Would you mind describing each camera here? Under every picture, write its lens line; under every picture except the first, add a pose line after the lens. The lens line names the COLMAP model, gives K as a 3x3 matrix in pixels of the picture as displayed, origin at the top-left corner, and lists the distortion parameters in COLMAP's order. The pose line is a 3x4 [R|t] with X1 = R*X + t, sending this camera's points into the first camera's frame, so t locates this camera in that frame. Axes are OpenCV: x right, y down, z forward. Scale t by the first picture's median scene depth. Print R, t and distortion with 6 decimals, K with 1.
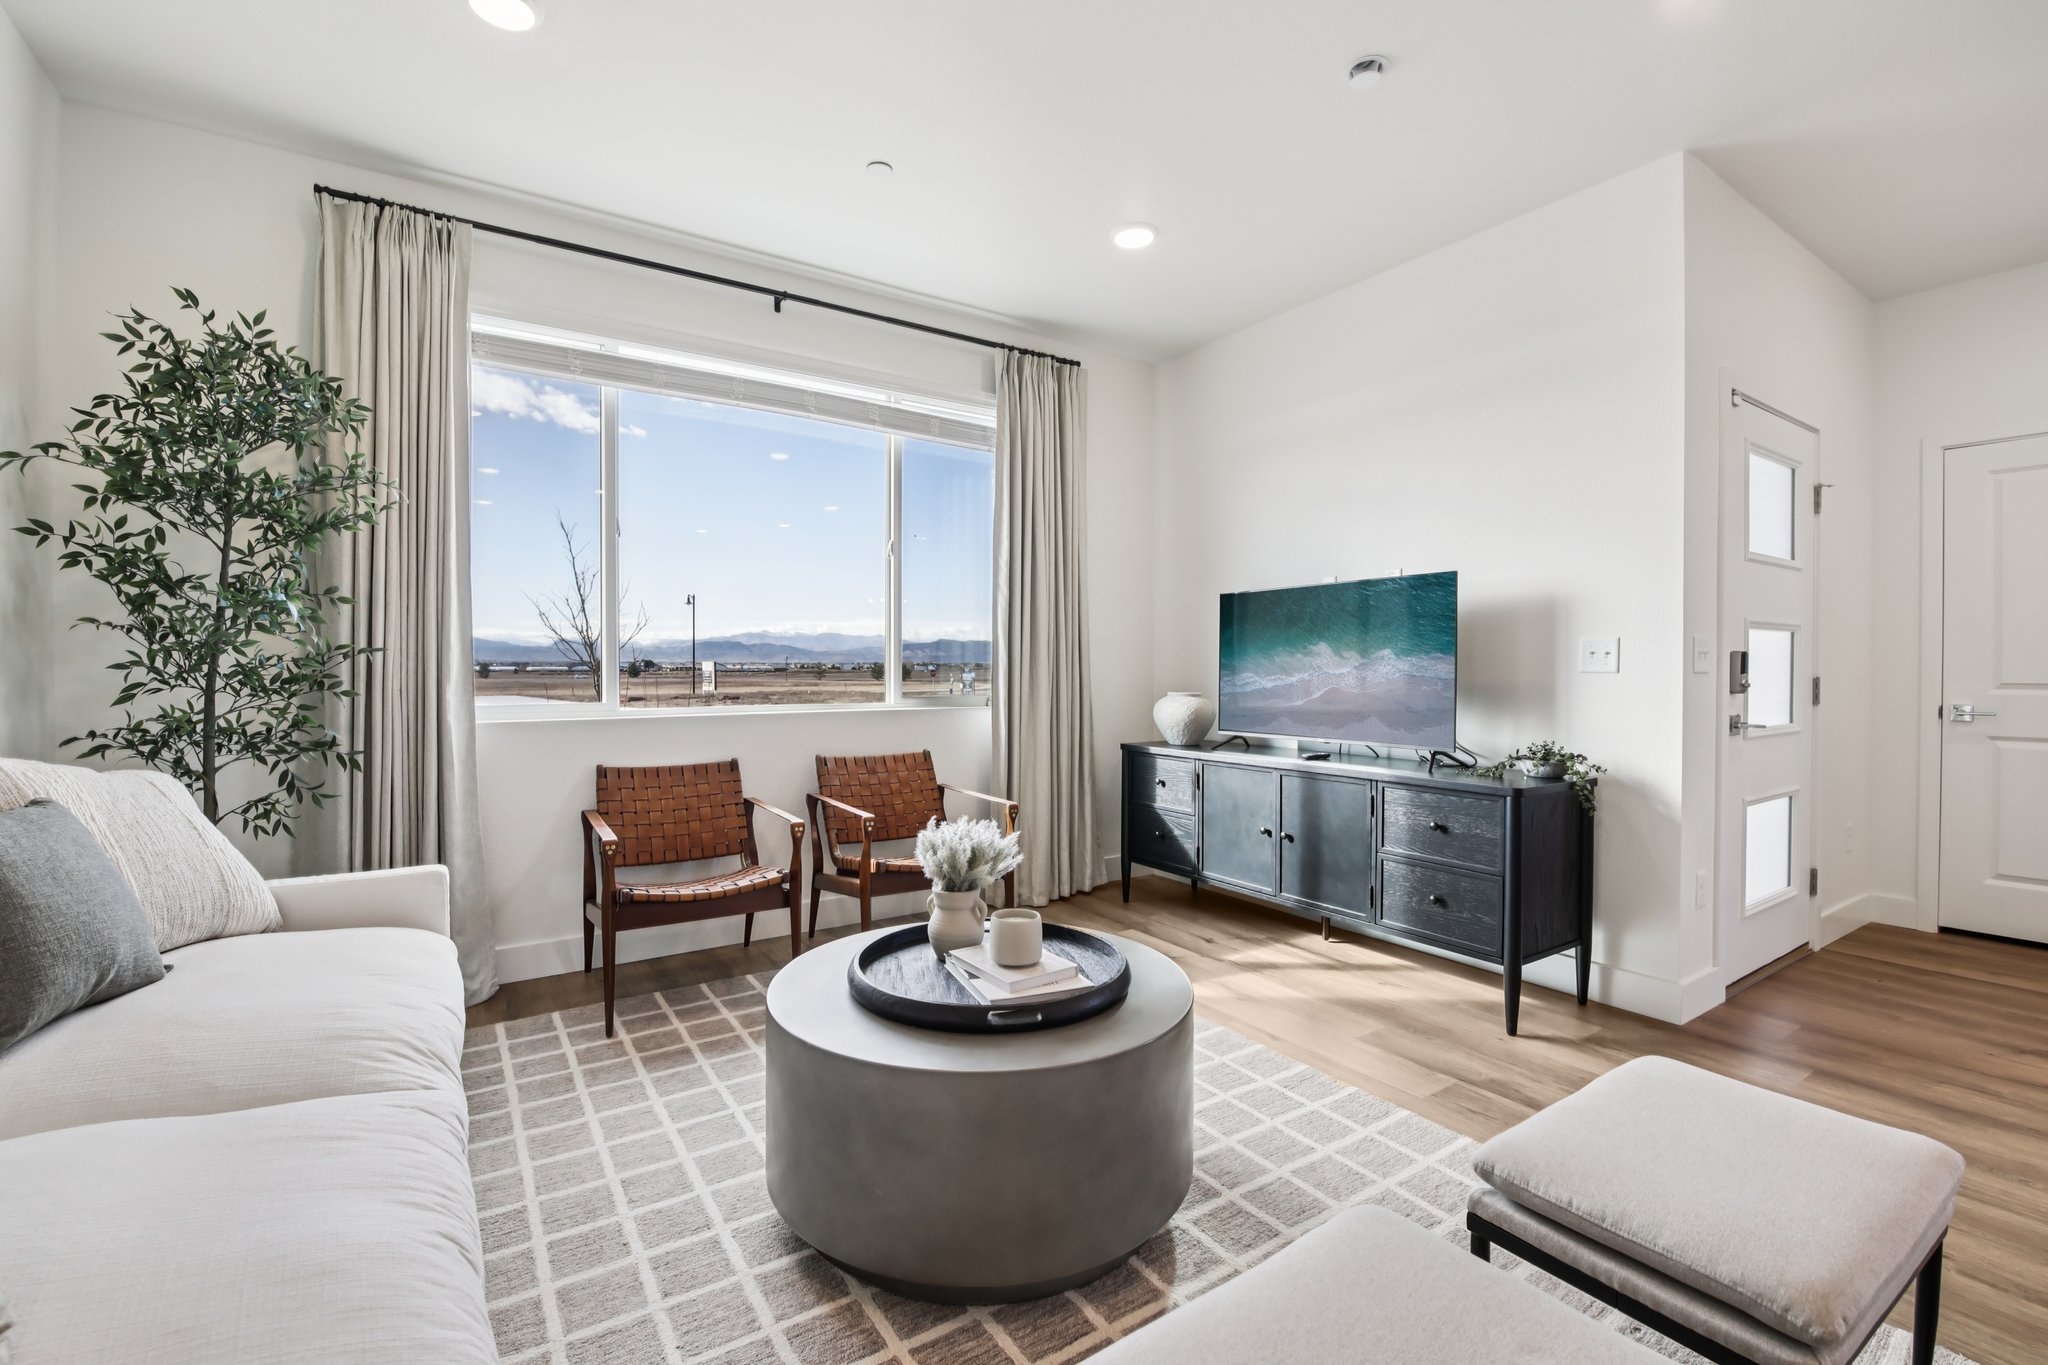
lens RADIAL K [[887.2, 0, 1021.5], [0, 887.2, 672.4], [0, 0, 1]] dist [-0.005037, -0.008020]
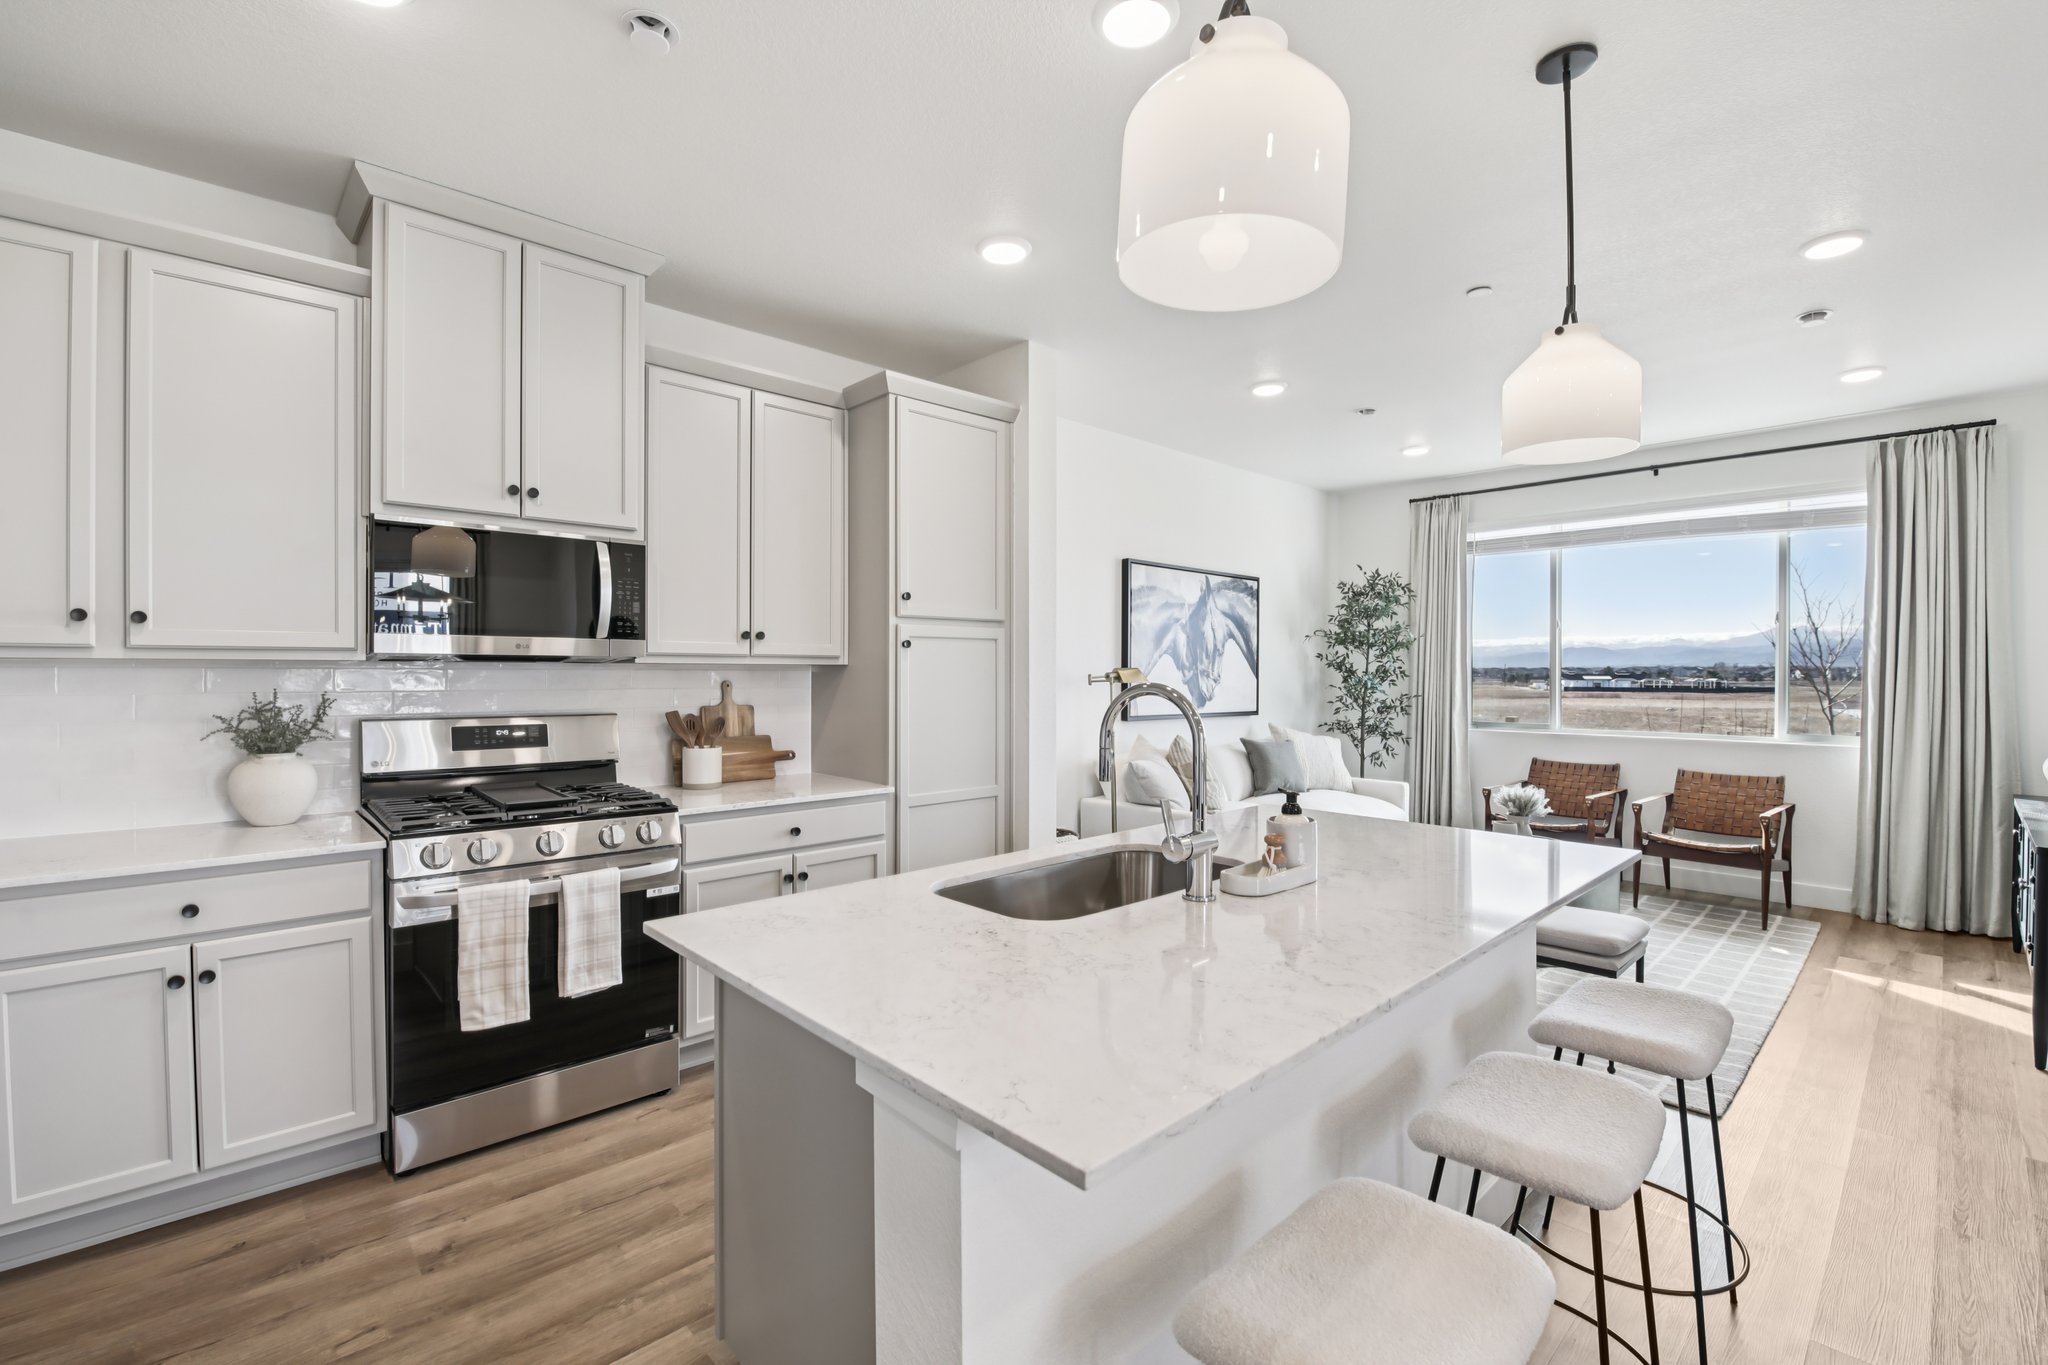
lens RADIAL K [[887.2, 0, 1013.5], [0, 887.2, 679.5], [0, 0, 1]] dist [-0.005037, -0.008020]
pose [[0.166218, 0.010236, -0.986036, 1.302508], [-0.007785, 0.999929, 0.009068, -0.075077], [0.986058, 0.006169, 0.166286, -0.428839]]
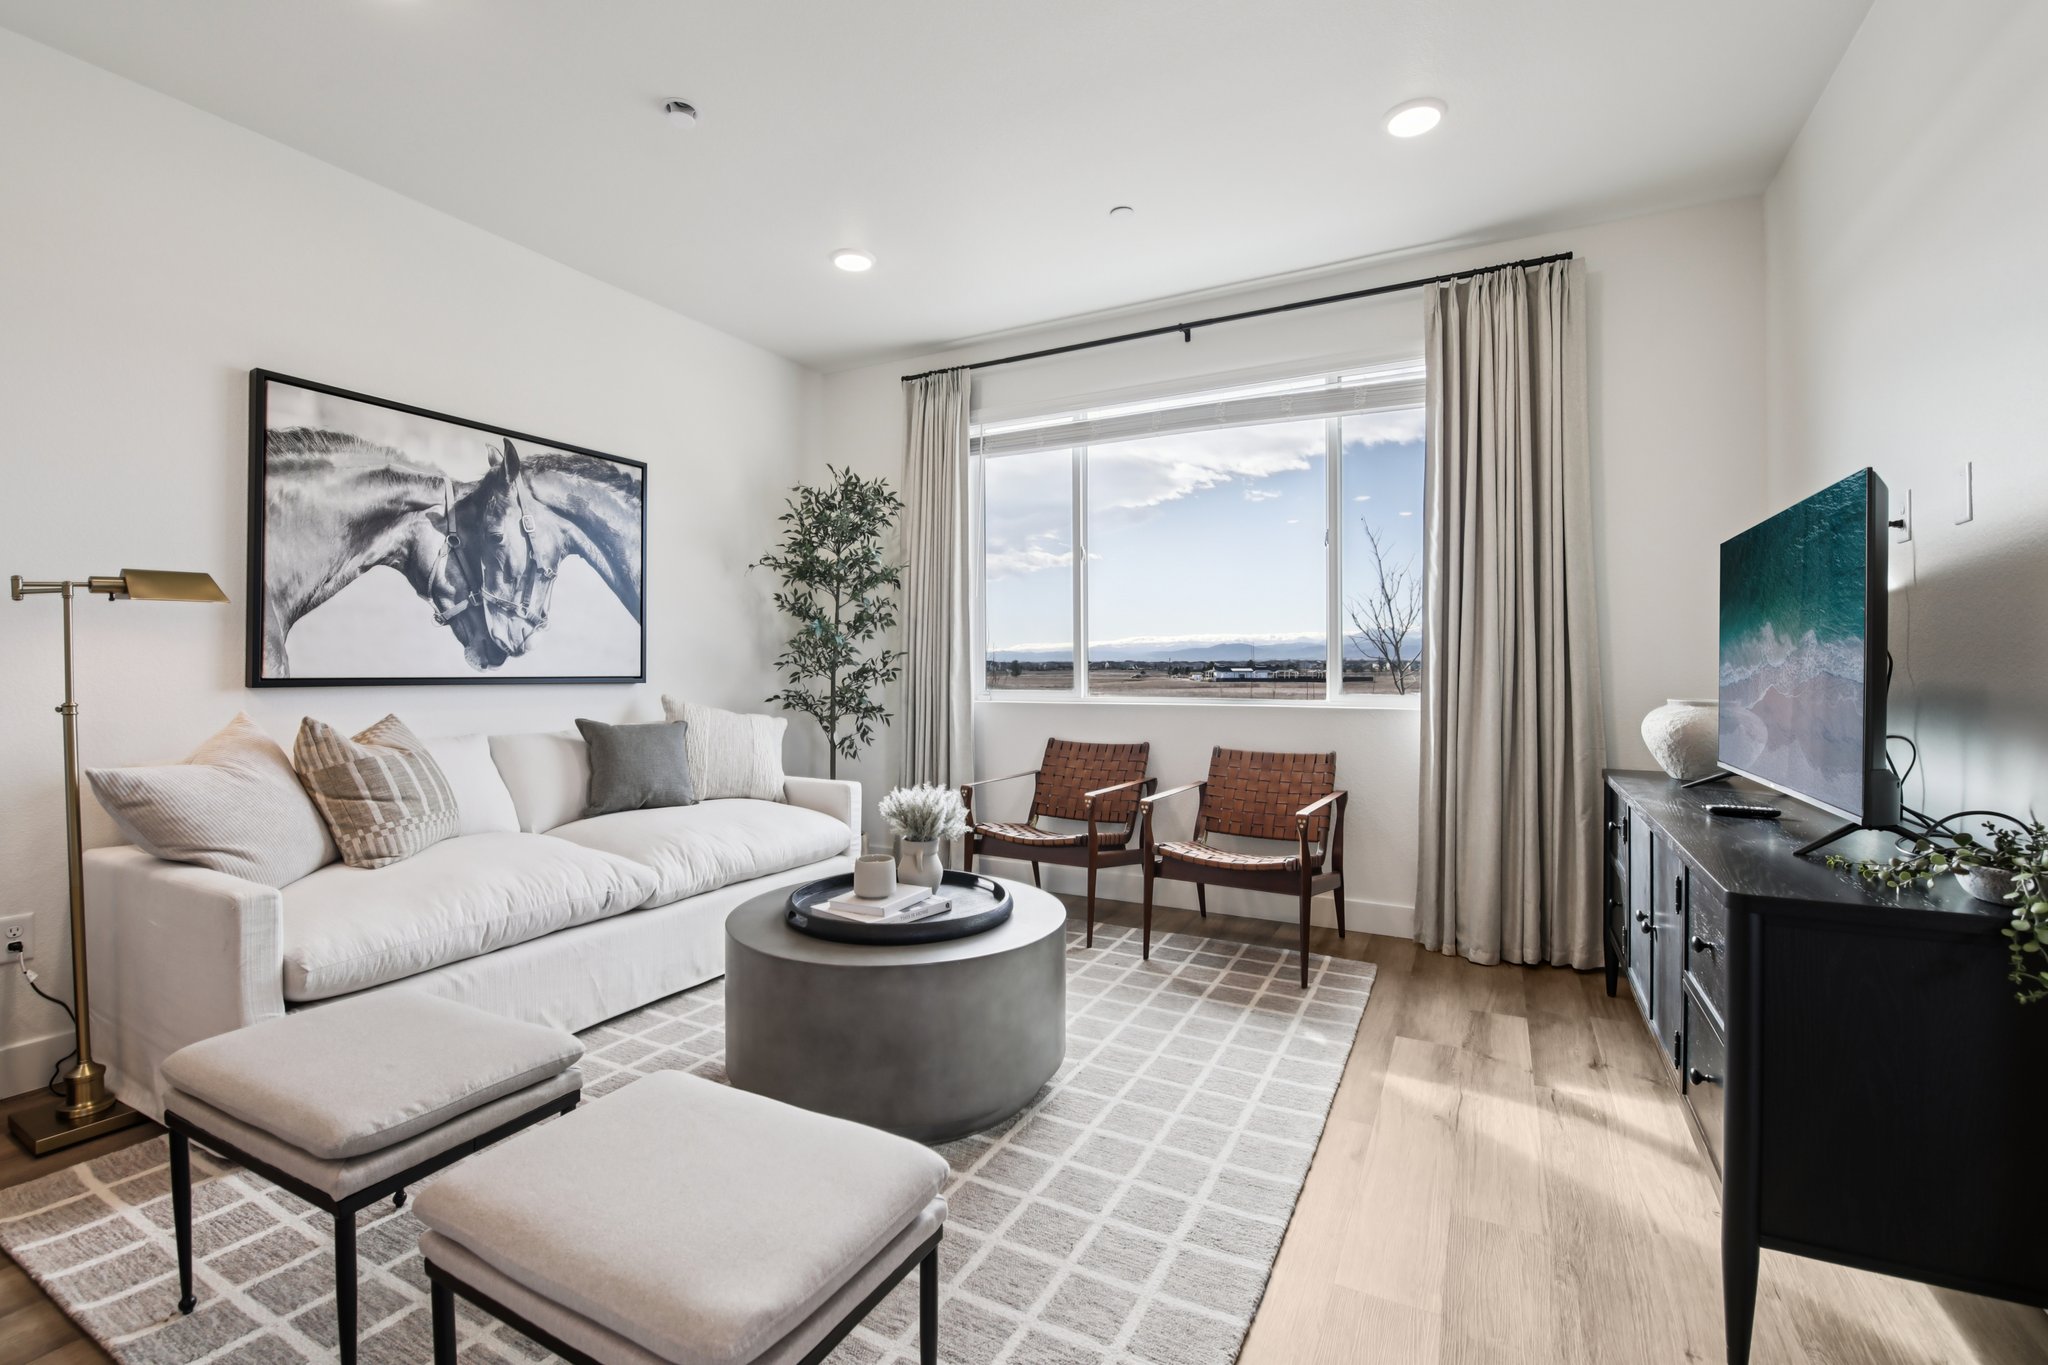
lens RADIAL K [[887.2, 0, 1011.5], [0, 887.2, 667.6], [0, 0, 1]] dist [-0.005037, -0.008020]
pose [[0.474120, 0.000939, -0.880460, 0.738901], [-0.003632, 0.999993, -0.000889, 0.001263], [0.880453, 0.003620, 0.474120, 0.354644]]
